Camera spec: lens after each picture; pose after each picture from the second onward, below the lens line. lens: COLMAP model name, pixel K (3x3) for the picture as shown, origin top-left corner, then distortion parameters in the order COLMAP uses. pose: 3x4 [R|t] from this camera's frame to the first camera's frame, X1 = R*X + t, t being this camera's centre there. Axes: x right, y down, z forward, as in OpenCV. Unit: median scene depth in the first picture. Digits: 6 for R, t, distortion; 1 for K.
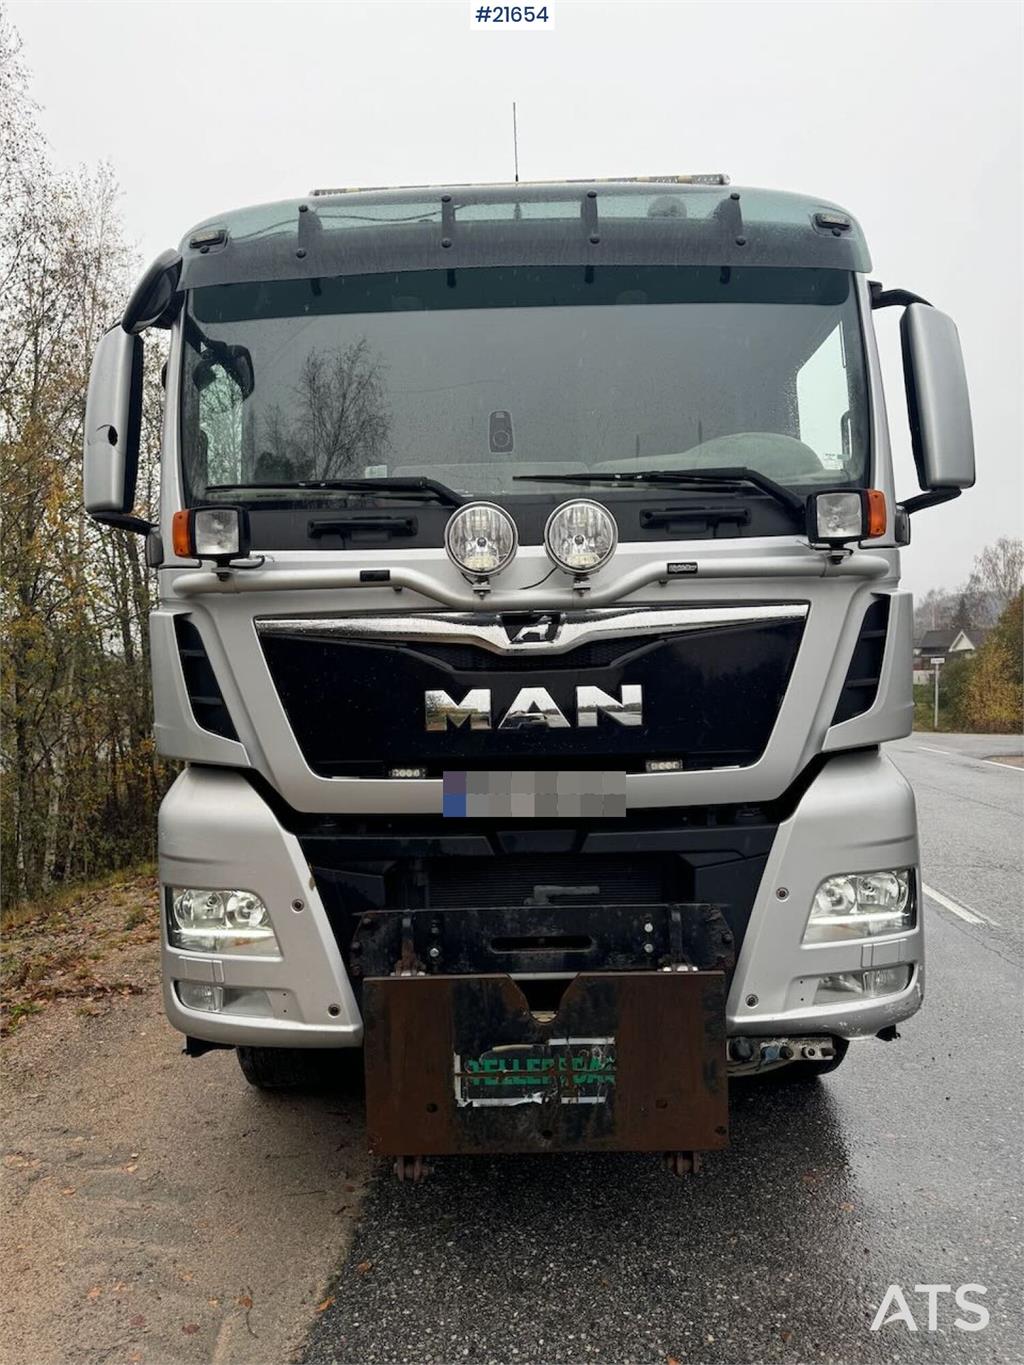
lens RADIAL K [[957.6, 0, 509.4], [0, 957.6, 676.5], [0, 0, 1]] dist [0.058395, -0.052770]
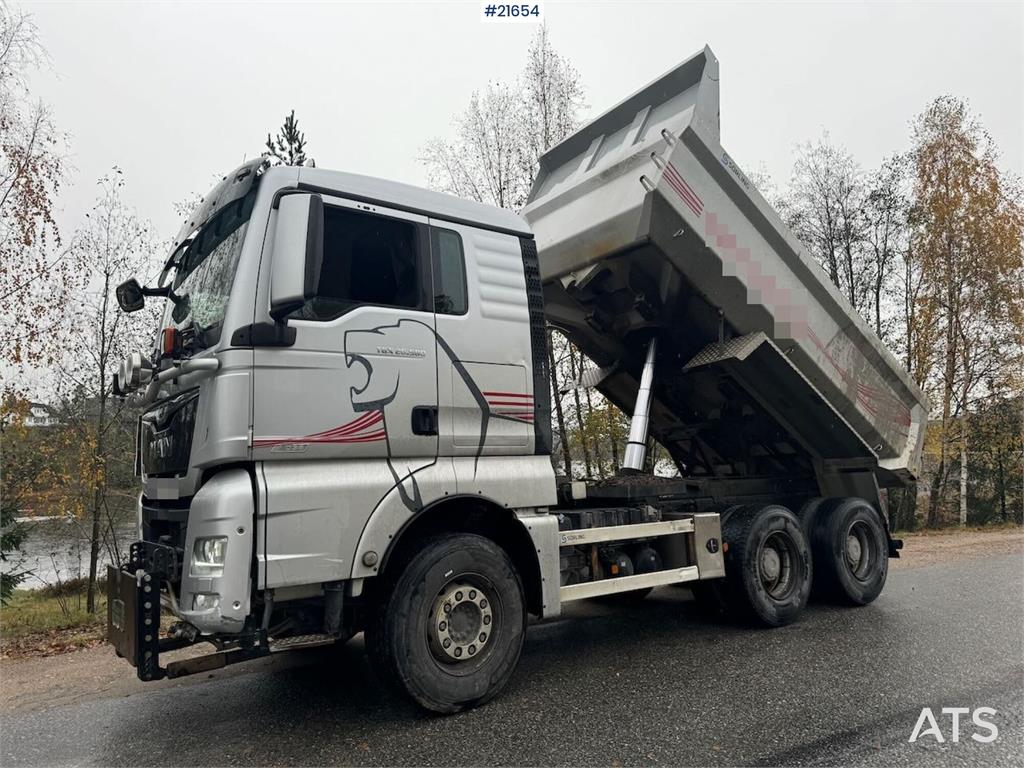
lens RADIAL K [[718.3, 0, 509.1], [0, 718.3, 370.3], [0, 0, 1]] dist [0.058395, -0.052770]
pose [[0.591938, -0.111173, -0.798279, 1.791210], [0.034598, 0.993033, -0.112640, 0.069003], [0.805240, 0.039057, 0.591661, 0.659788]]
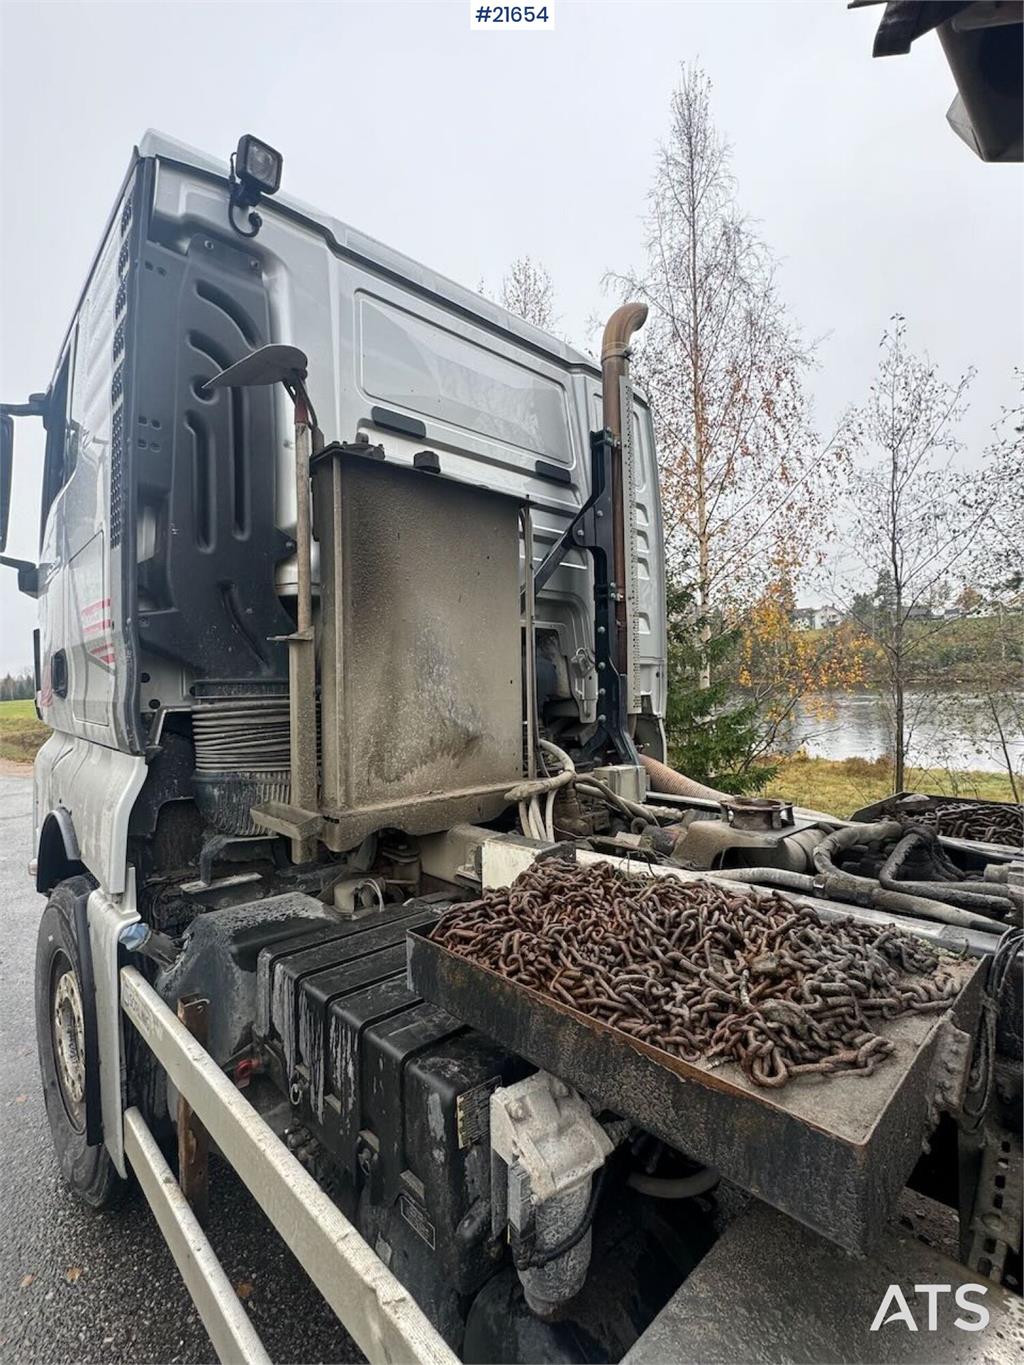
lens RADIAL K [[624.0, 0, 515.1], [0, 624.0, 682.0], [0, 0, 1]] dist [-0.001973, 0.002316]
pose [[-0.728589, 0.038079, -0.683891, 0.568559], [0.051268, 0.998684, 0.000987, 0.031795], [0.683029, -0.034343, -0.729583, 2.411222]]
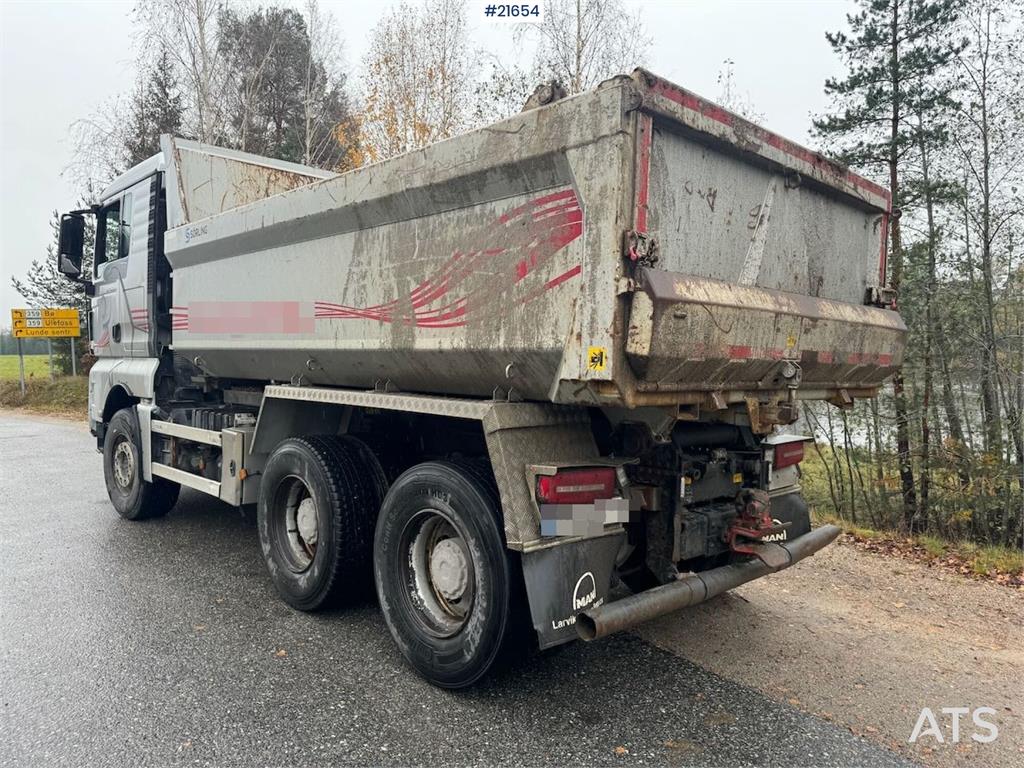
lens RADIAL K [[718.3, 0, 509.2], [0, 718.3, 384.7], [0, 0, 1]] dist [0.058395, -0.052770]
pose [[-0.728284, 0.042899, -0.683931, 1.148521], [0.019037, 0.998920, 0.042385, 0.088914], [0.685011, 0.017848, -0.728314, 4.054065]]
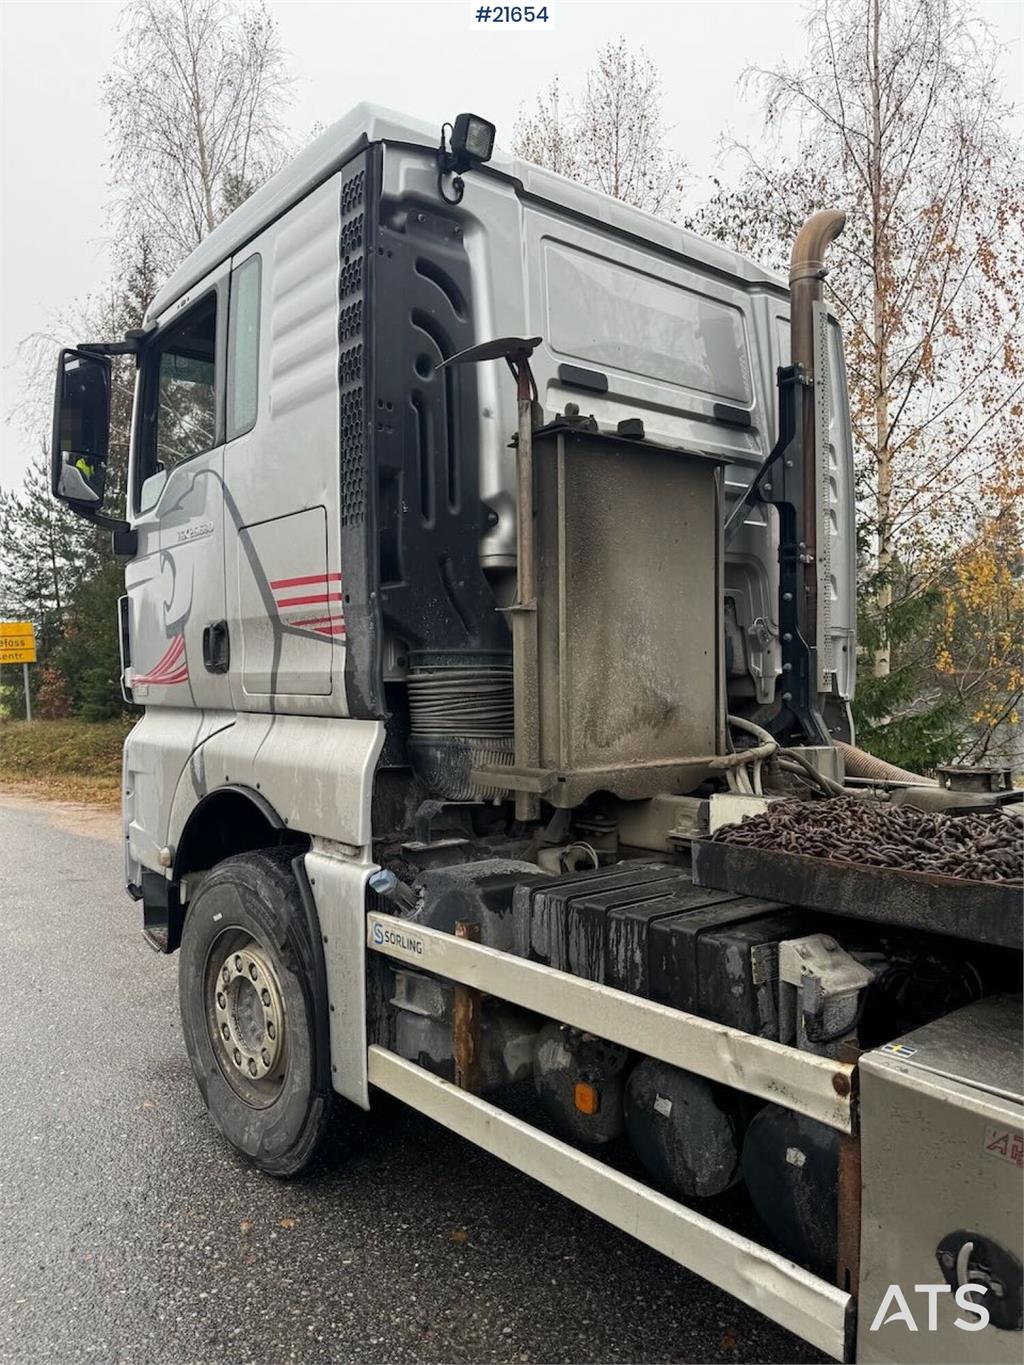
lens RADIAL K [[957.6, 0, 504.8], [0, 957.6, 687.6], [0, 0, 1]] dist [0.058395, -0.052770]
pose [[-0.773340, 0.047413, -0.632217, 0.917928], [0.047728, 0.998724, 0.016517, 0.042471], [0.632193, -0.017401, -0.774616, 2.561348]]
